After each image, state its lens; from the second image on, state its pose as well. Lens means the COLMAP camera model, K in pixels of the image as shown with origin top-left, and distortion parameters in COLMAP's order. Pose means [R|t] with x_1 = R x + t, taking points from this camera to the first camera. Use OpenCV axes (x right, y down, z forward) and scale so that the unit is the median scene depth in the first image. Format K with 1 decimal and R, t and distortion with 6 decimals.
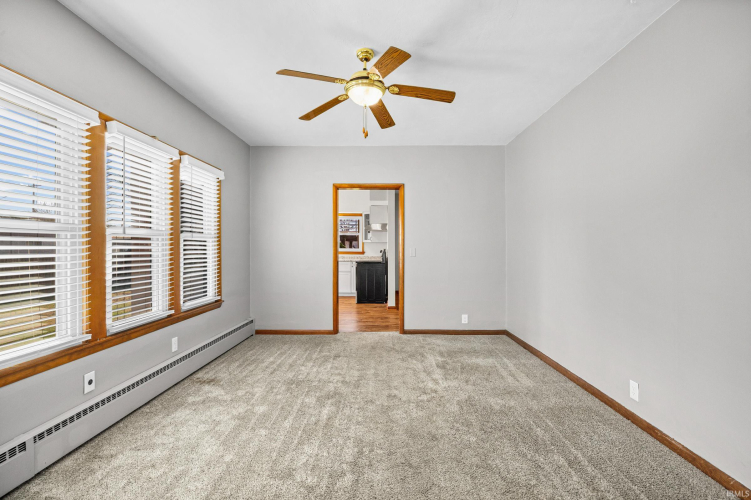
lens RADIAL K [[345.4, 0, 375.5], [0, 345.4, 250.0], [0, 0, 1]] dist [-0.001510, -0.000454]
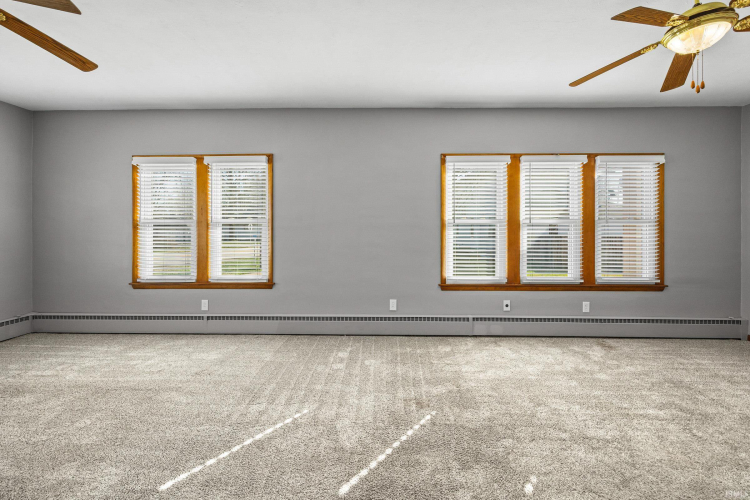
lens RADIAL K [[331.0, 0, 394.9], [0, 331.0, 230.4], [0, 0, 1]] dist [-0.001614, -0.000073]
pose [[0.011798, -0.000277, -0.999930, 0.685009], [-0.009254, 0.999957, -0.000386, -0.003749], [0.999888, 0.009258, 0.011795, 0.294104]]
